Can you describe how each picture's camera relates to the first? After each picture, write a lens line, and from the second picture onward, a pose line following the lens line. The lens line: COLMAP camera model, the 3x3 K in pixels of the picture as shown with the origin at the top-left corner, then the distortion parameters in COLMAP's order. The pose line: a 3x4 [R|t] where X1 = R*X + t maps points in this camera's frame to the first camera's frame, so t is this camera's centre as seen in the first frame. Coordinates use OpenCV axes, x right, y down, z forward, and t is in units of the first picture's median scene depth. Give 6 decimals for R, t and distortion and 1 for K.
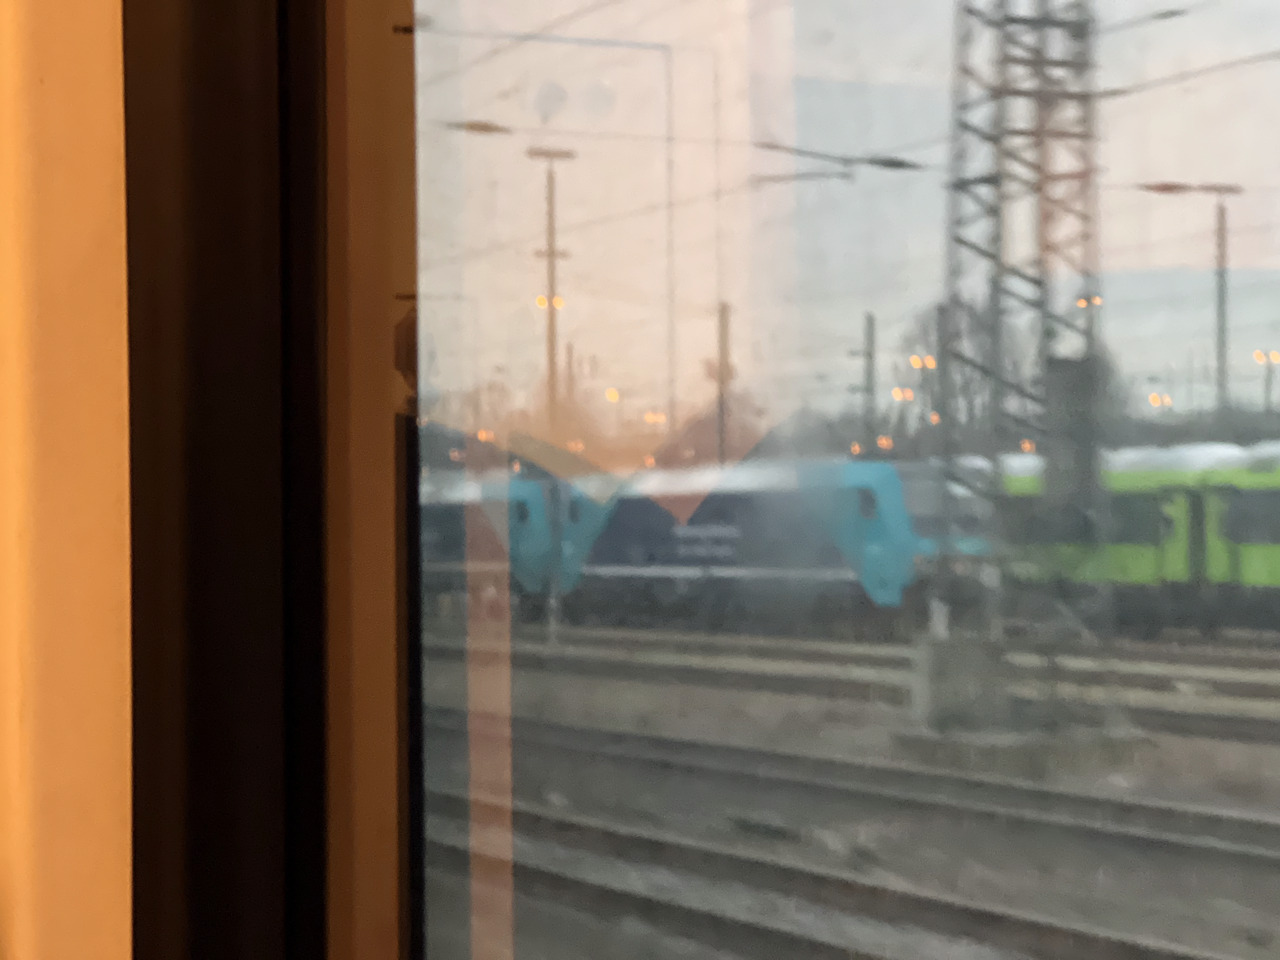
lens RADIAL K [[2862.8, 0, 640.0], [0, 2862.8, 480.0], [0, 0, 1]] dist [0.065715, 0.557626]
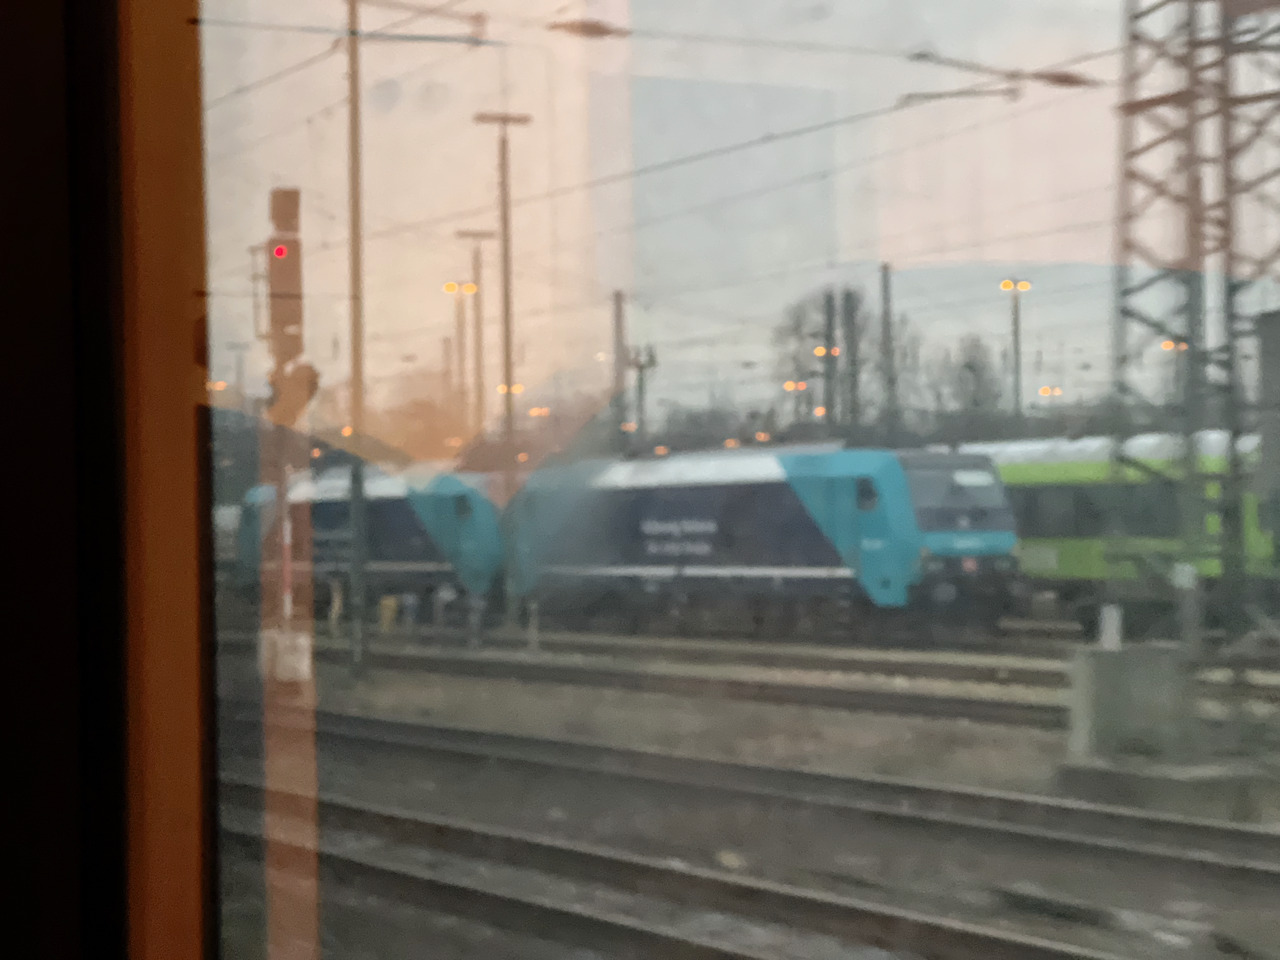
lens RADIAL K [[2909.5, 0, 640.0], [0, 2909.5, 480.0], [0, 0, 1]] dist [0.083842, 0.512378]
pose [[0.999014, -0.007466, 0.043768, -0.030266], [0.007421, 0.999972, 0.001183, 0.001588], [-0.043775, -0.000857, 0.999041, 0.066259]]
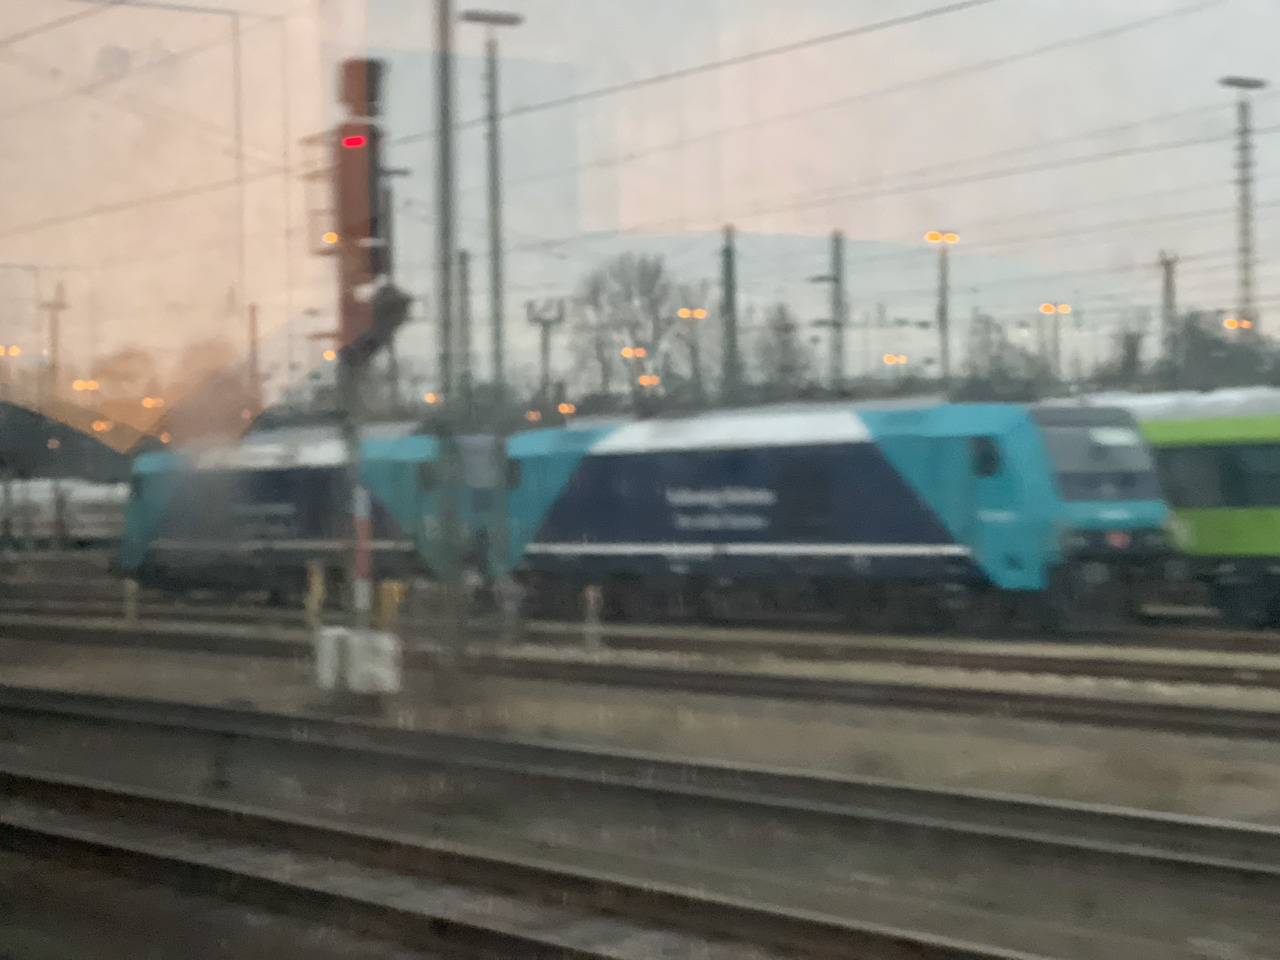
lens RADIAL K [[2862.8, 0, 640.0], [0, 2862.8, 480.0], [0, 0, 1]] dist [0.065715, 0.557626]
pose [[0.989997, -0.010574, 0.140693, -0.108001], [0.009224, 0.999905, 0.010245, 0.005082], [-0.140788, -0.008845, 0.990000, 0.229977]]
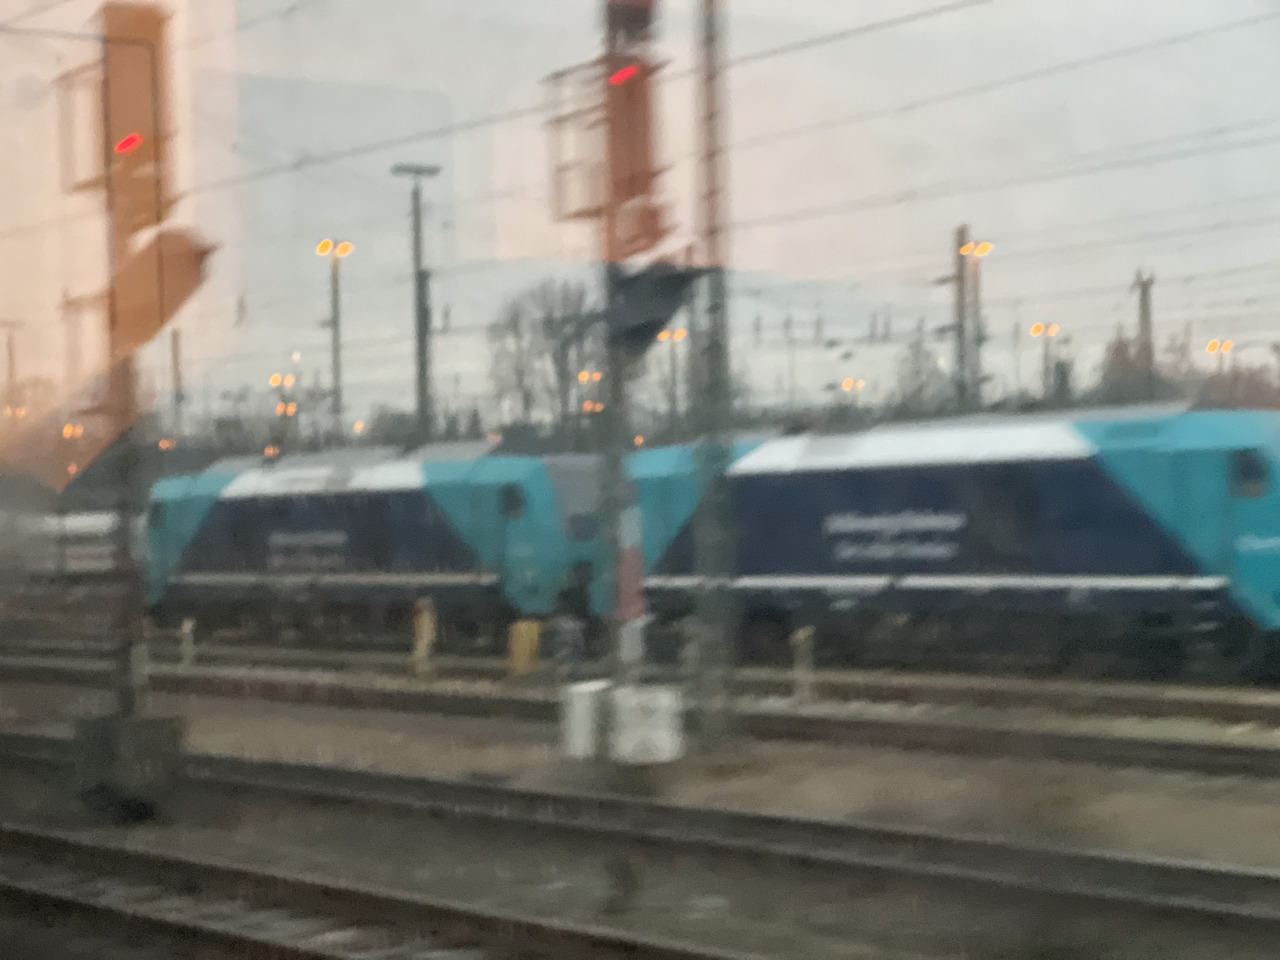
lens RADIAL K [[2862.8, 0, 640.0], [0, 2862.8, 480.0], [0, 0, 1]] dist [0.065715, 0.557626]
pose [[0.983104, -0.010318, 0.182759, -0.160278], [0.010584, 0.999944, -0.000479, 0.007577], [-0.182744, 0.002405, 0.983158, 0.341932]]
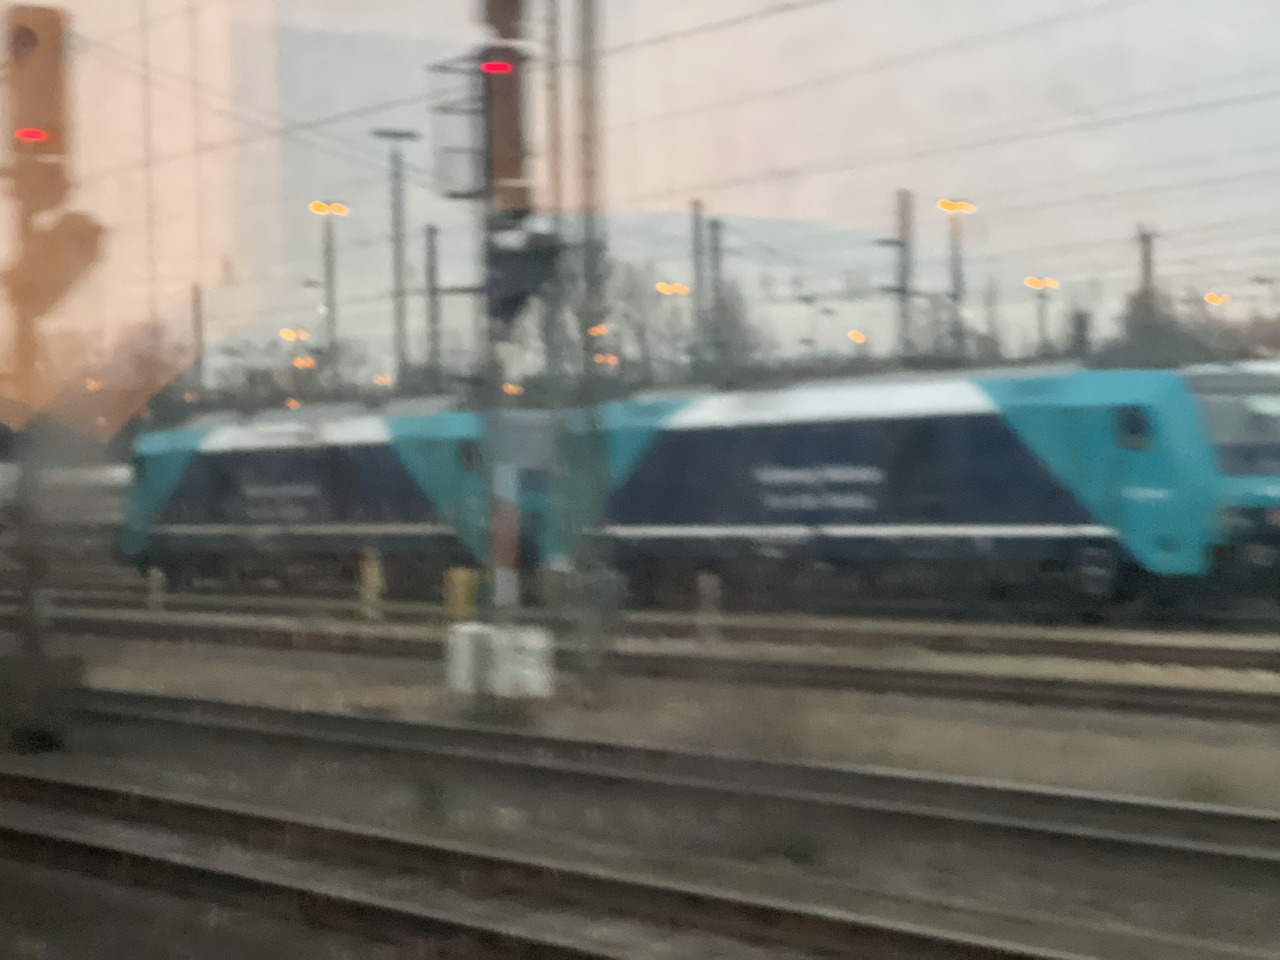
lens RADIAL K [[2862.8, 0, 640.0], [0, 2862.8, 480.0], [0, 0, 1]] dist [0.065715, 0.557626]
pose [[0.985552, -0.016467, 0.168571, -0.141184], [0.013842, 0.999764, 0.016739, 0.006639], [-0.168807, -0.014164, 0.985547, 0.299819]]
